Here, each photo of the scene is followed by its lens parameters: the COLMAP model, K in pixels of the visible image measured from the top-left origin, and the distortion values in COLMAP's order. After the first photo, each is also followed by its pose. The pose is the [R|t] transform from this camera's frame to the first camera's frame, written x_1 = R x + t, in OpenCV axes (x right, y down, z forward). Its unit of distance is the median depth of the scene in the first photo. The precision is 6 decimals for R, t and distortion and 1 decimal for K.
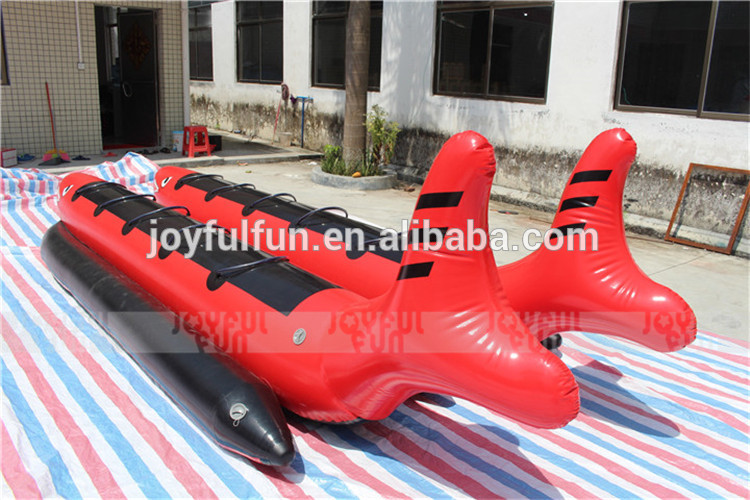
lens RADIAL K [[617.4, 0, 378.3], [0, 617.4, 248.9], [0, 0, 1]] dist [-0.057801, 0.018576]
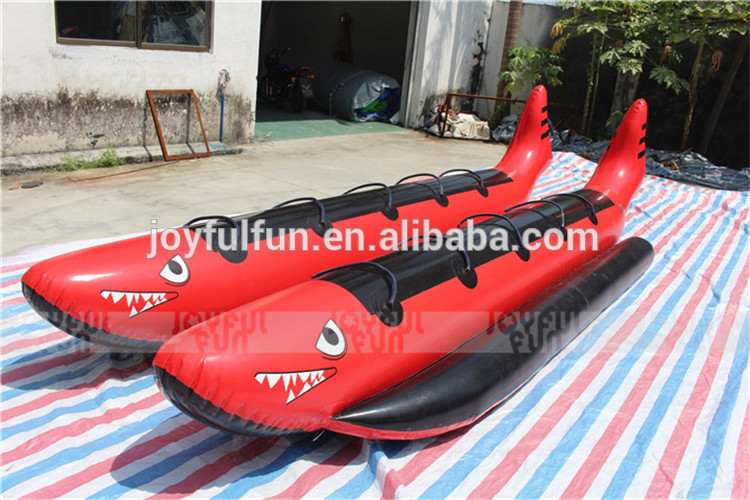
lens RADIAL K [[617.4, 0, 377.9], [0, 617.4, 249.5], [0, 0, 1]] dist [-0.057801, 0.018576]
pose [[-0.221835, -0.364472, 0.904406, -0.682544], [0.161691, 0.900925, 0.402729, -0.250562], [-0.961585, 0.235574, -0.140925, 0.782657]]
